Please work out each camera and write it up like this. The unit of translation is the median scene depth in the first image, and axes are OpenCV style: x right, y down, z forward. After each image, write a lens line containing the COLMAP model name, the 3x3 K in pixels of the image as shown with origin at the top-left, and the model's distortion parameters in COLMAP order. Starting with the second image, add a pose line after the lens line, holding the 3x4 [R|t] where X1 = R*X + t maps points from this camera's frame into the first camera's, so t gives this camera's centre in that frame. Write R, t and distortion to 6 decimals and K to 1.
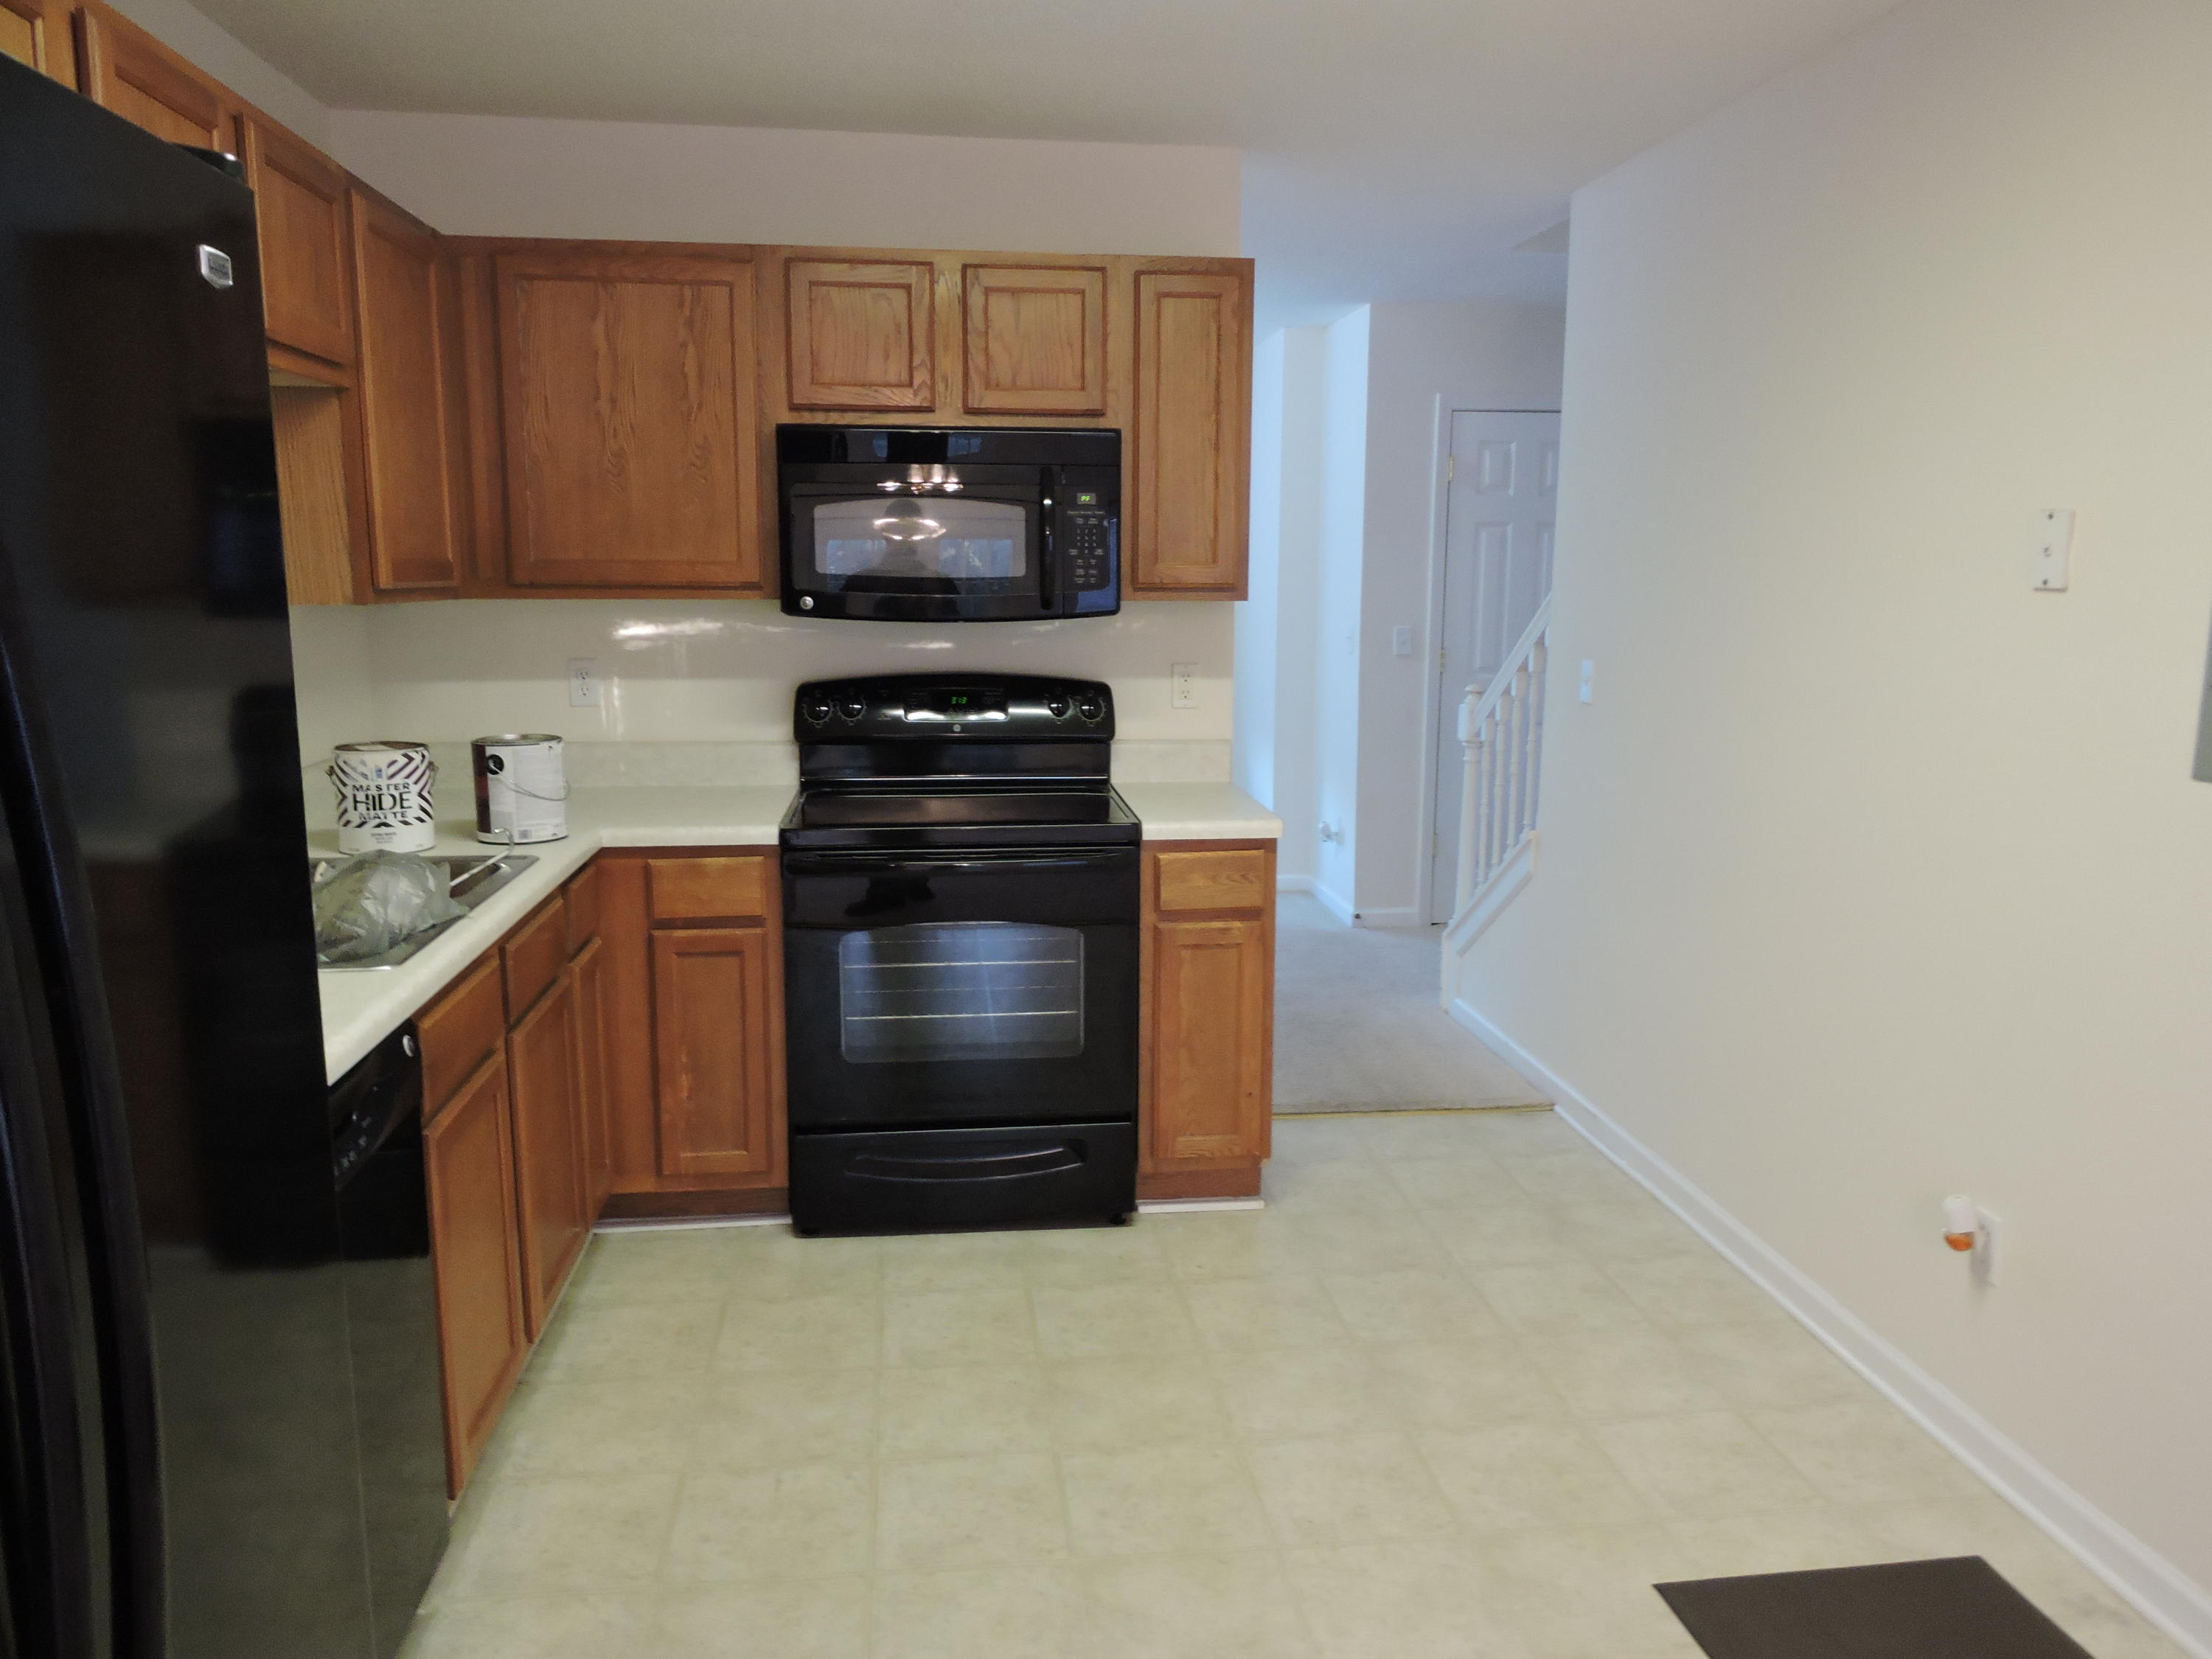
lens RADIAL K [[1577.6, 0, 1117.0], [0, 1577.6, 840.0], [0, 0, 1]] dist [-0.003021, 0.001190]
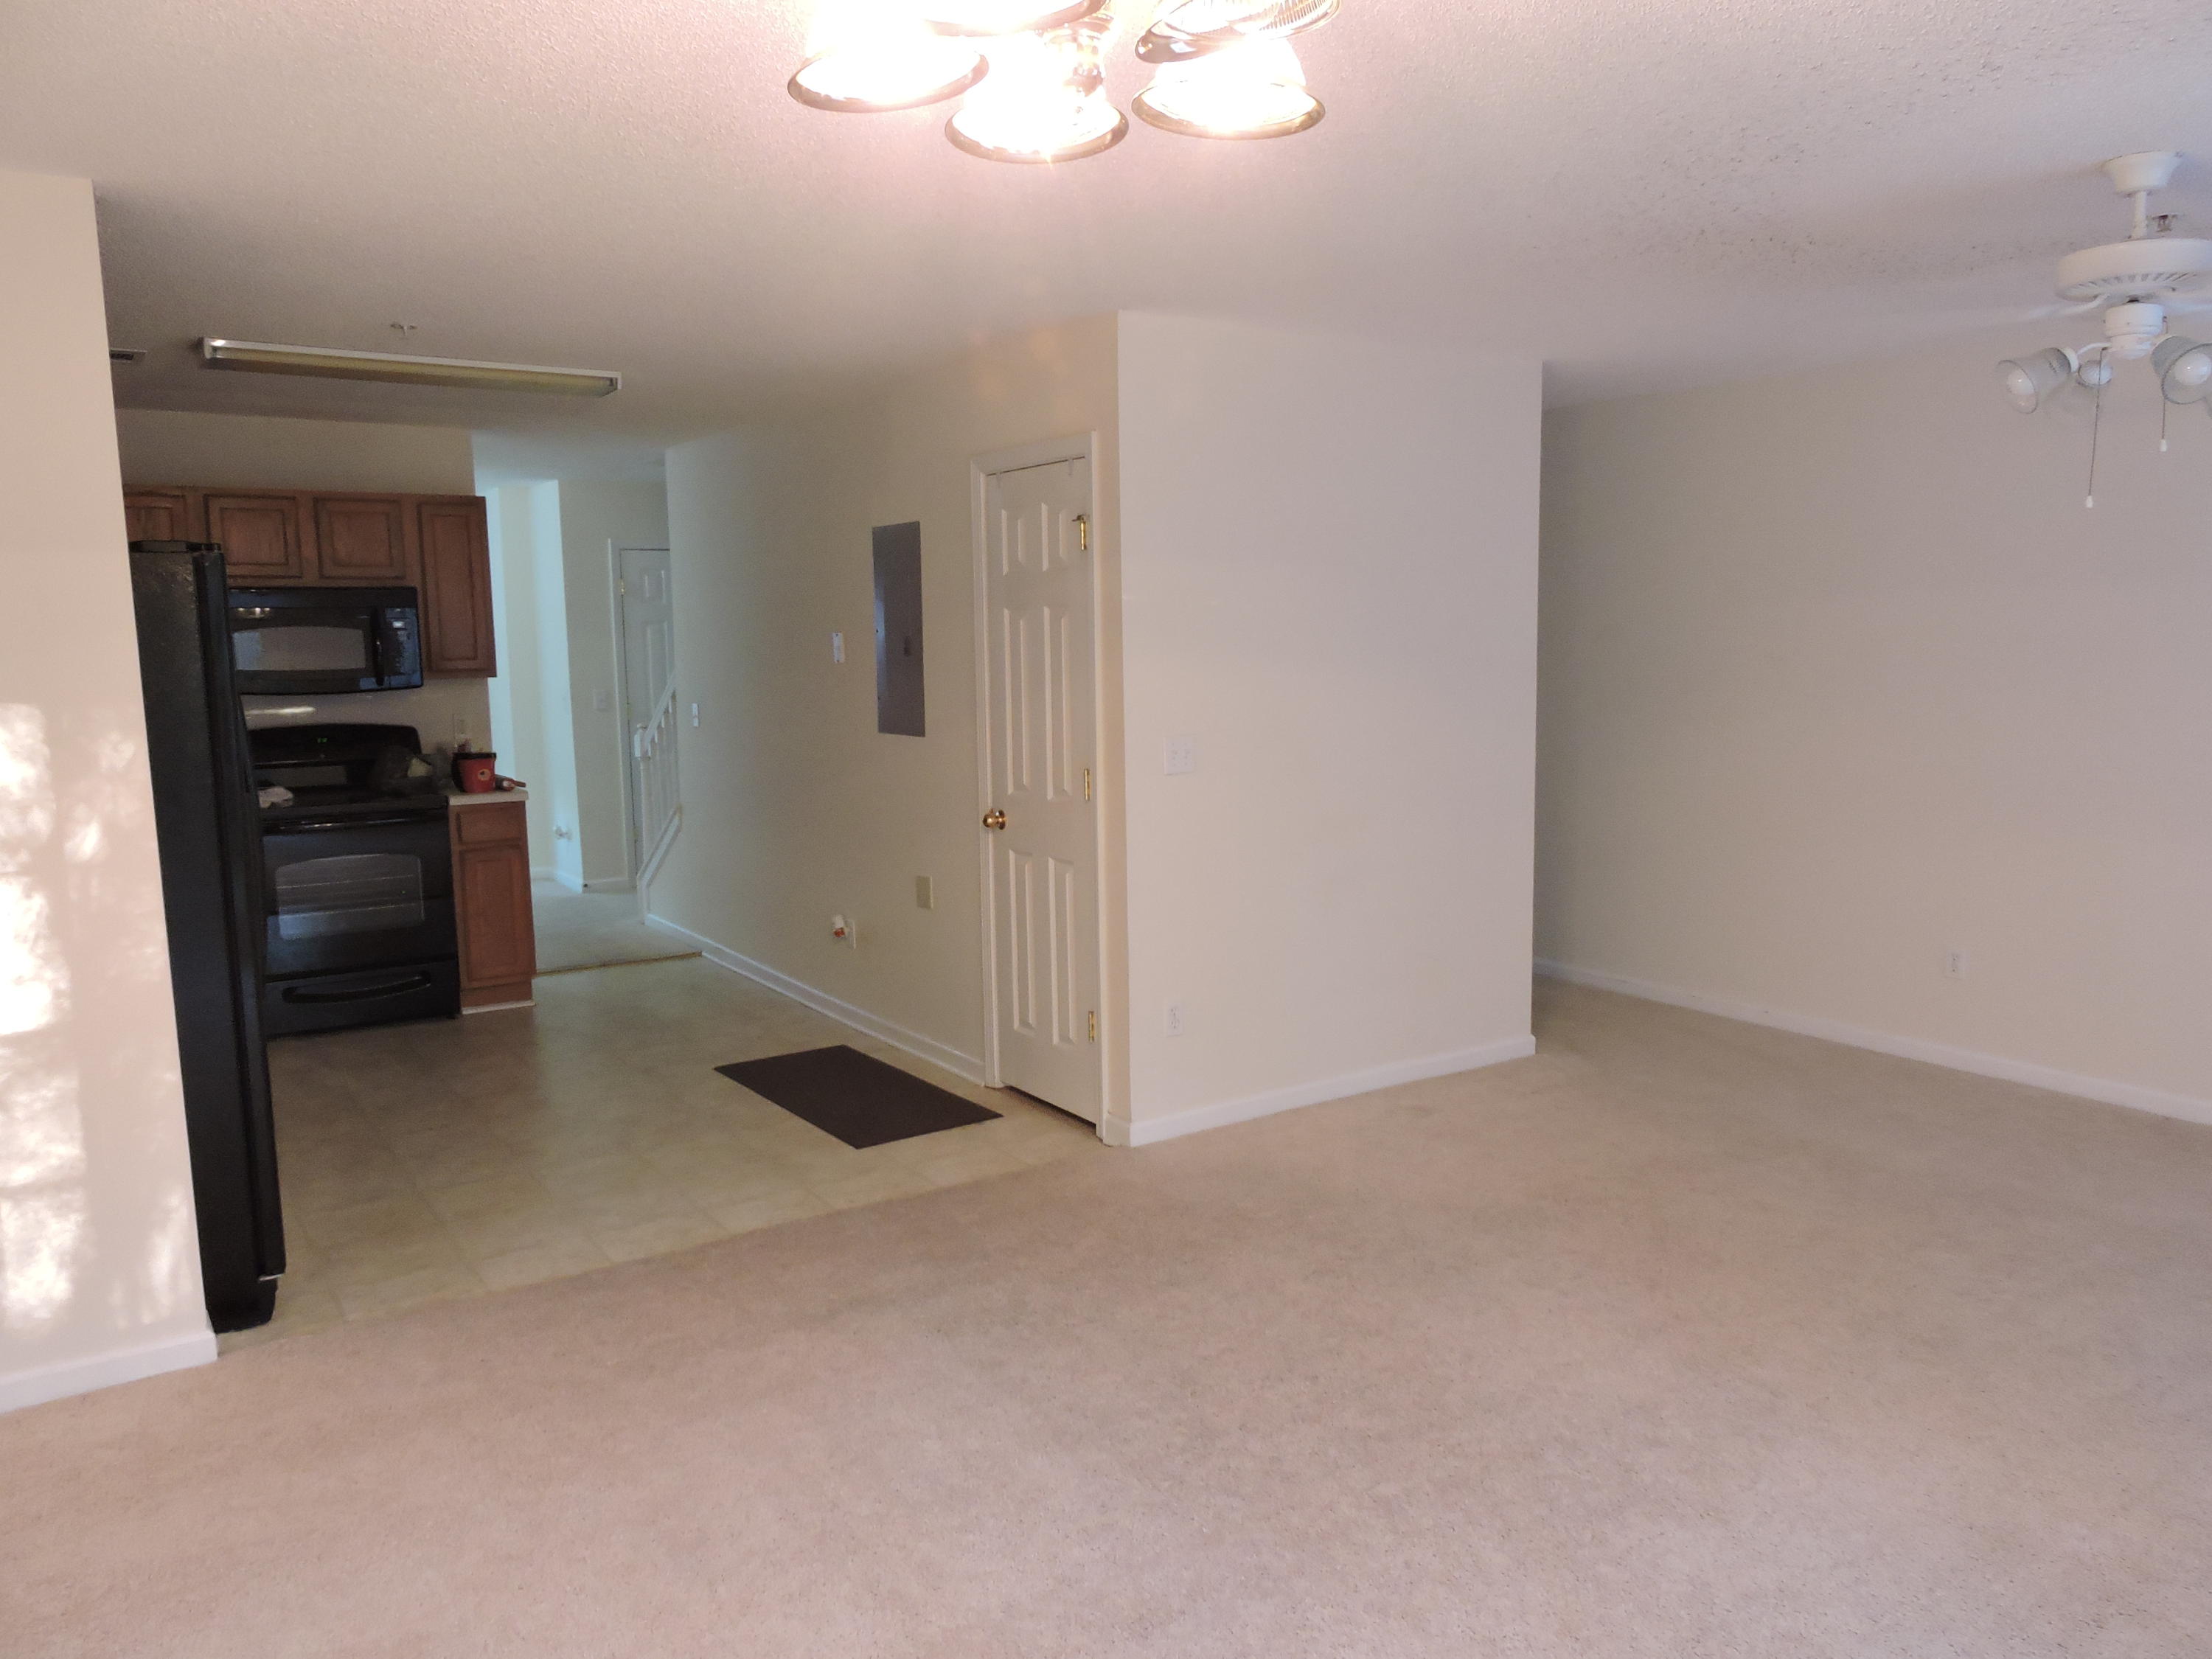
lens RADIAL K [[1577.6, 0, 1117.0], [0, 1577.6, 840.0], [0, 0, 1]] dist [-0.003021, 0.001190]
pose [[0.890064, -0.076471, 0.449376, -0.113211], [0.094929, 0.995309, -0.018649, 0.137971], [-0.445842, 0.059257, 0.893148, -0.944811]]
